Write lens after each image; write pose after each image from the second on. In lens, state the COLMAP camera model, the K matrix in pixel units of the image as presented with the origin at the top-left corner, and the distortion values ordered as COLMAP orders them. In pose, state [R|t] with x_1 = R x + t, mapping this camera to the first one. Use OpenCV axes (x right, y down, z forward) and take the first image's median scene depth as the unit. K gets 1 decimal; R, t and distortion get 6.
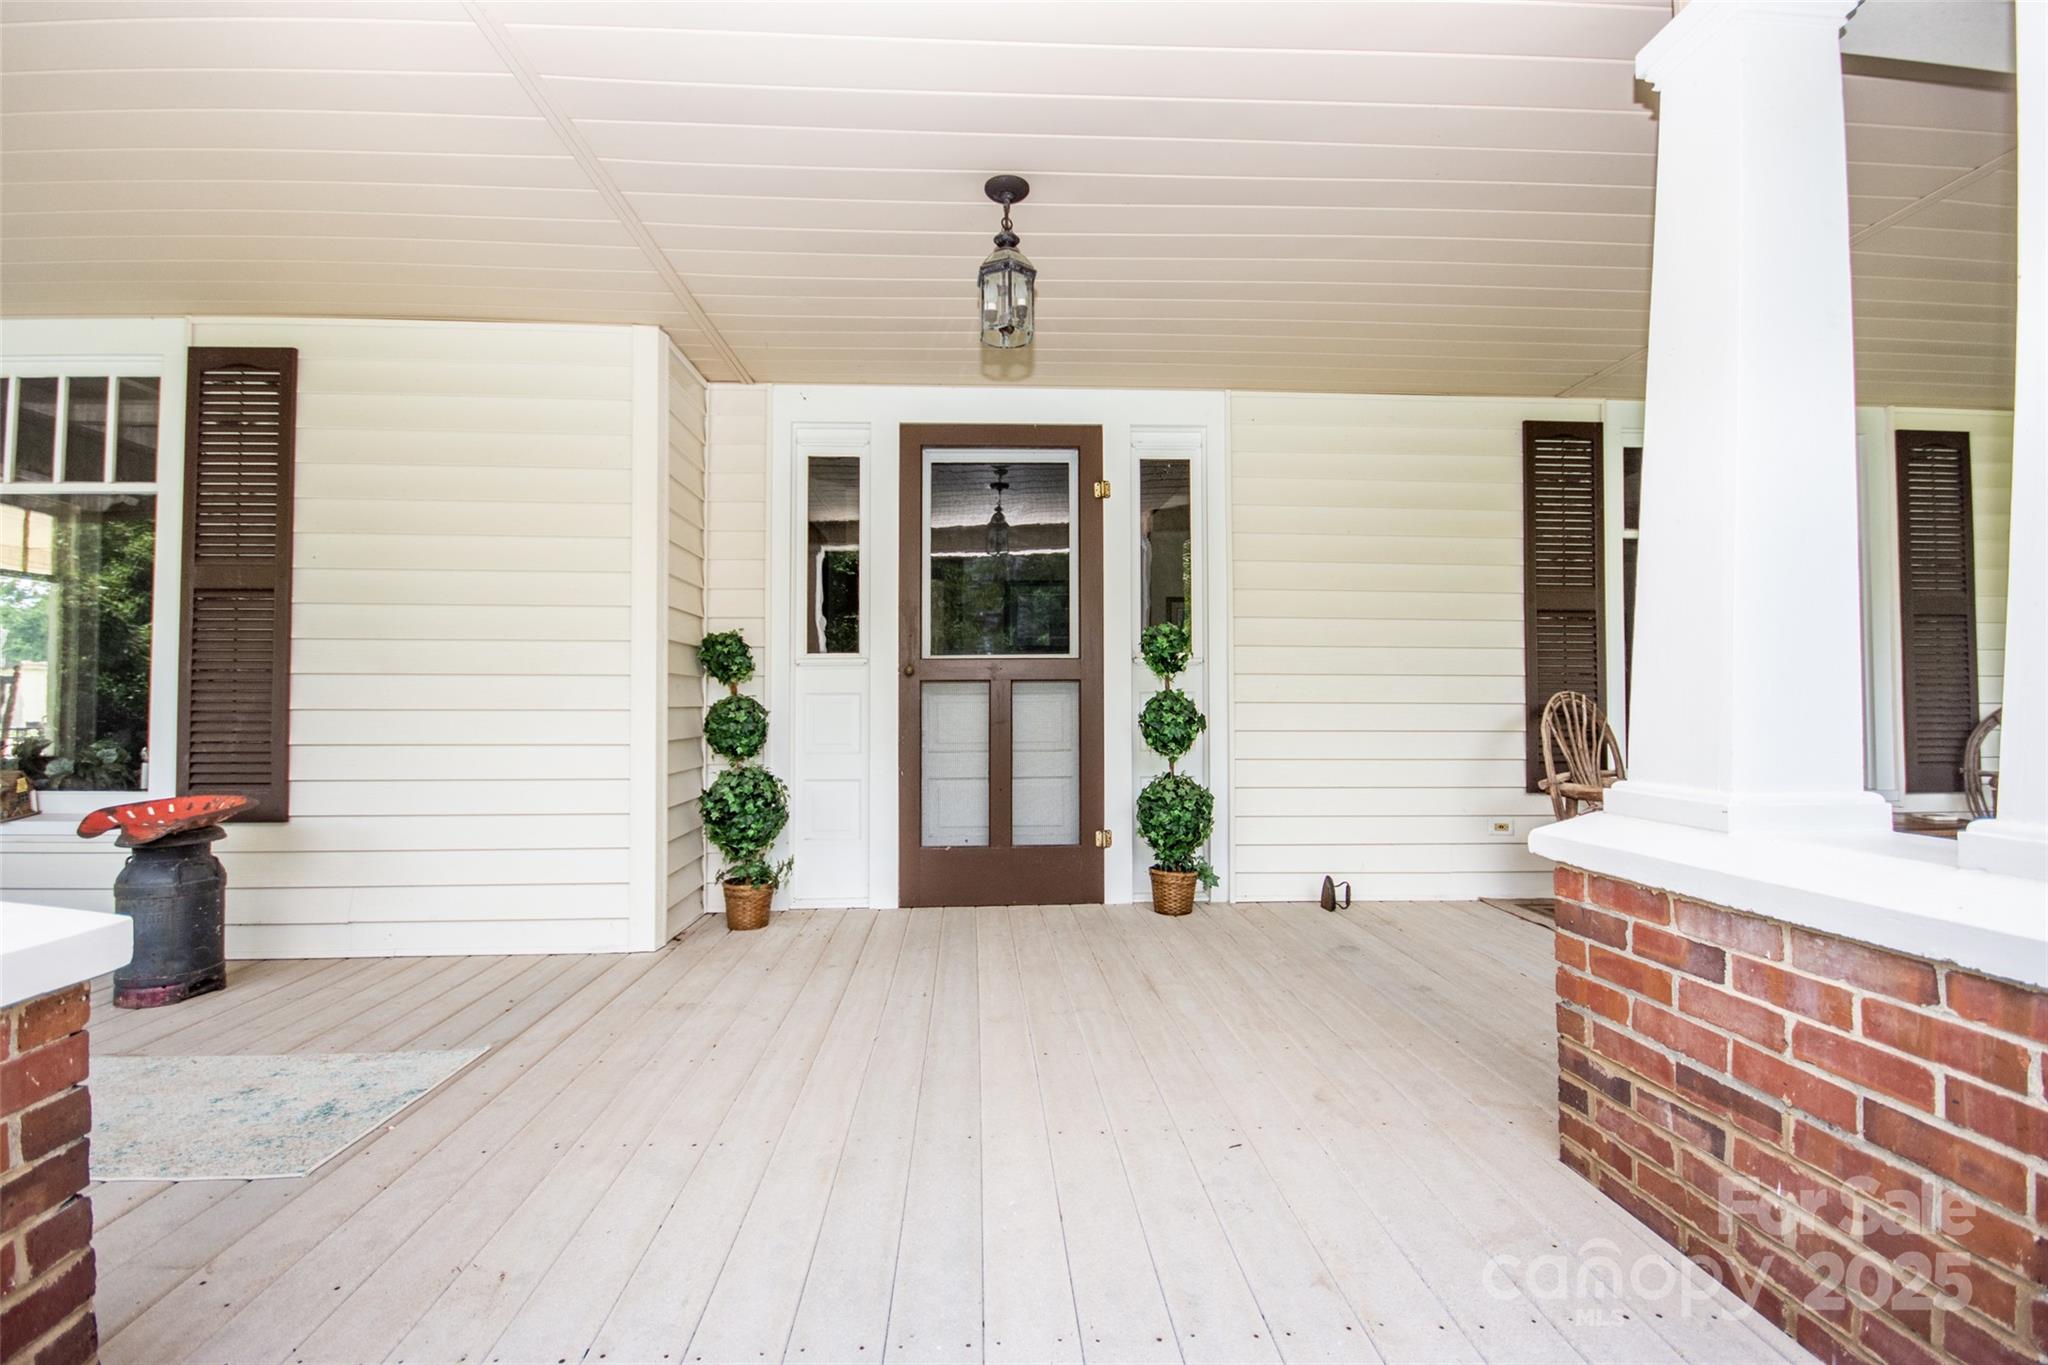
lens RADIAL K [[916.5, 0, 1024.0], [0, 916.5, 682.5], [0, 0, 1]] dist [-0.007470, -0.000032]
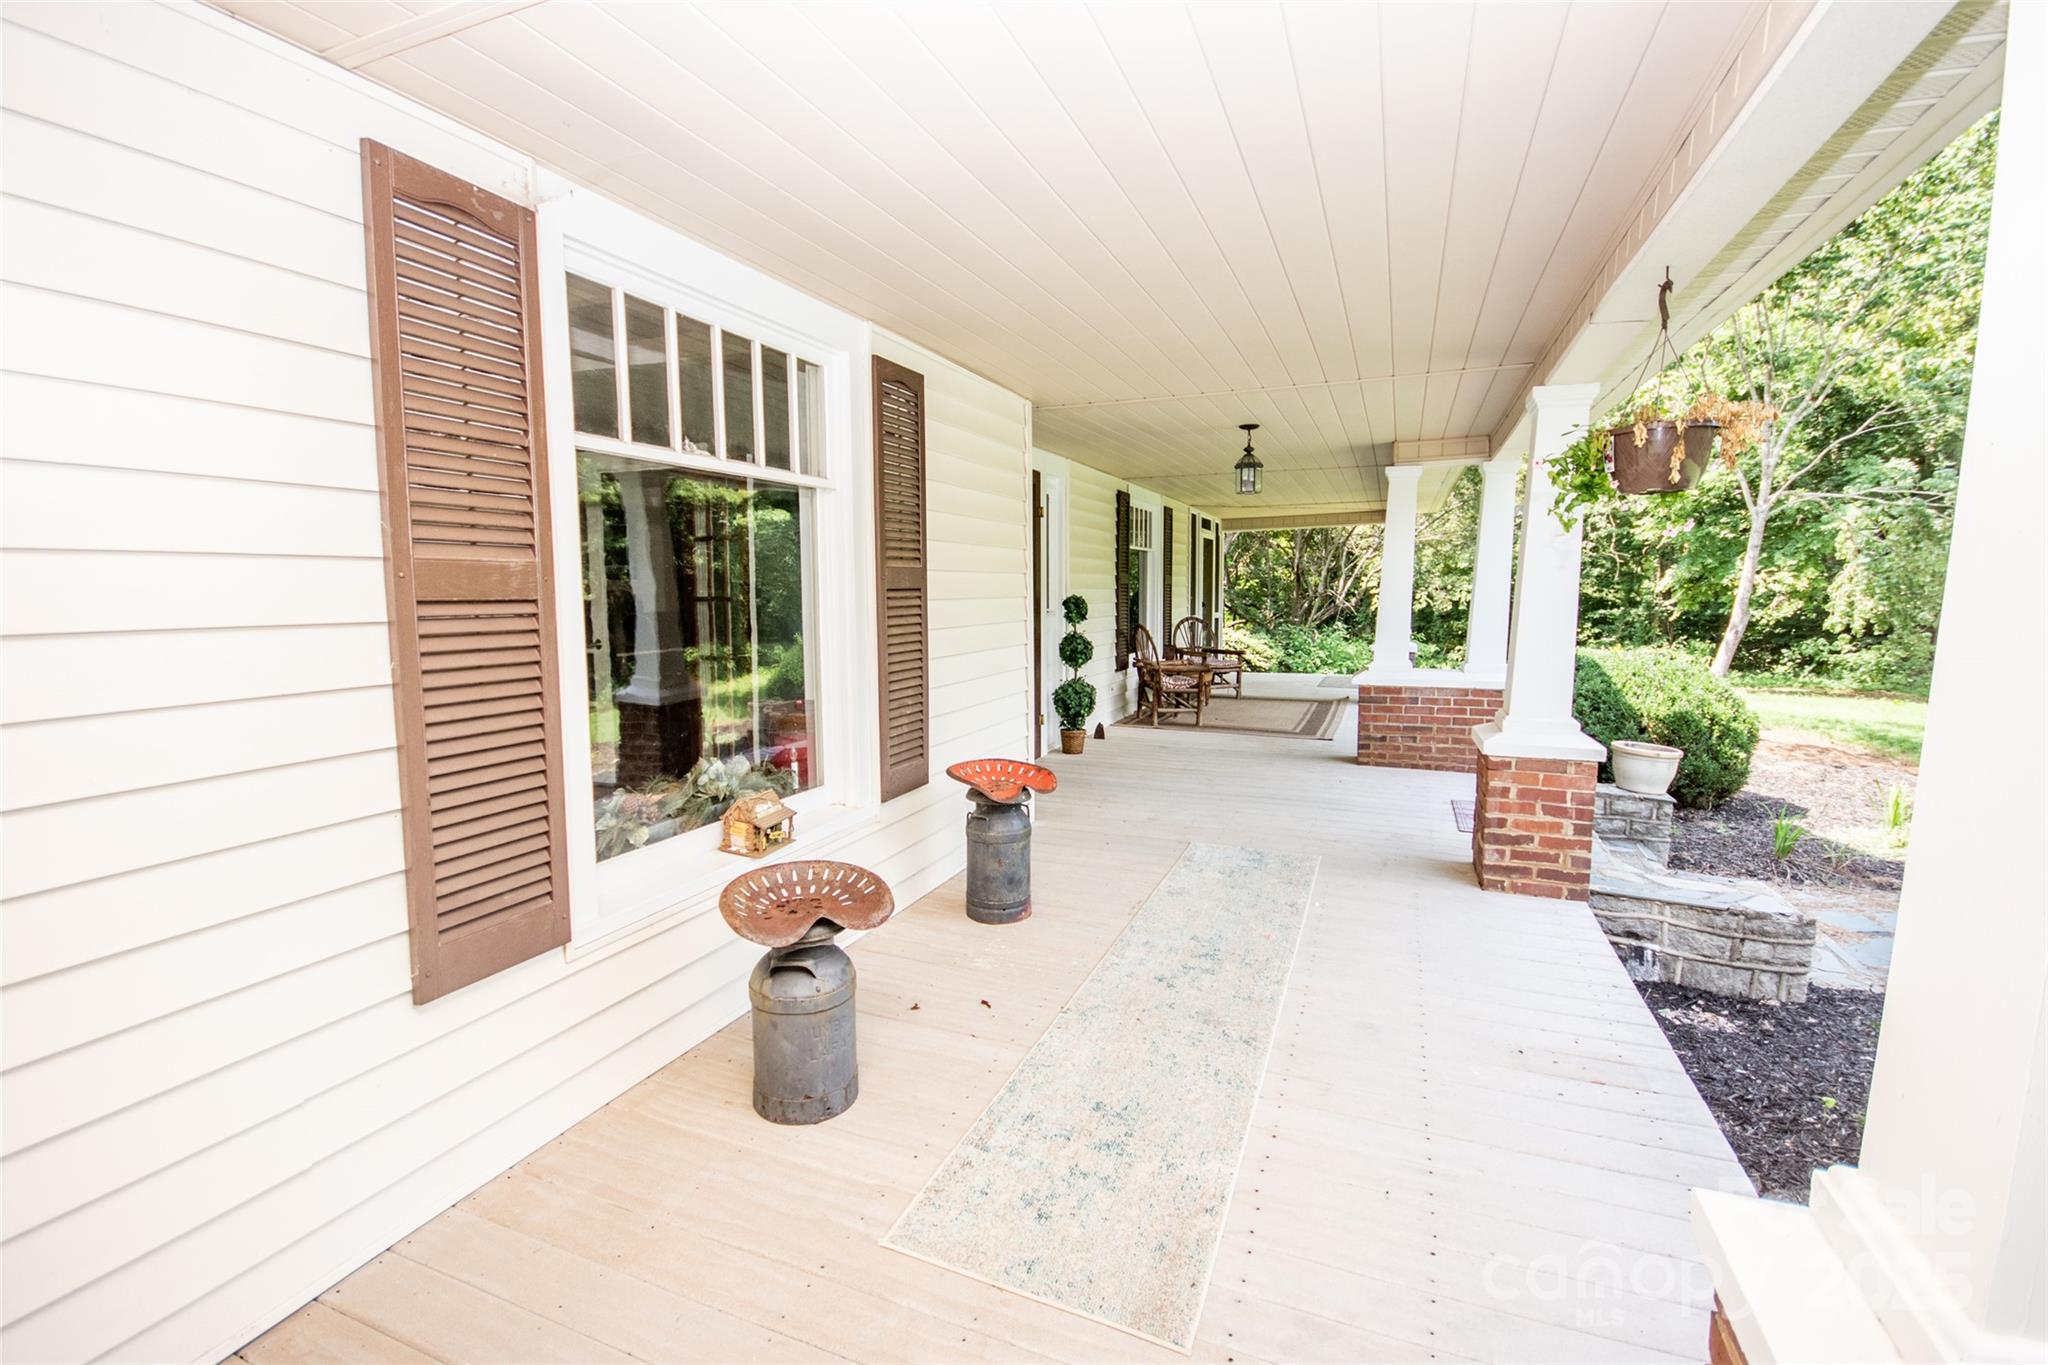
lens RADIAL K [[919.8, 0, 1060.8], [0, 919.8, 670.4], [0, 0, 1]] dist [0.000545, 0.000033]
pose [[0.396832, -0.086621, 0.913795, -1.648100], [-0.020844, 0.994430, 0.103316, -0.110498], [-0.917655, -0.060046, 0.392816, 0.336492]]
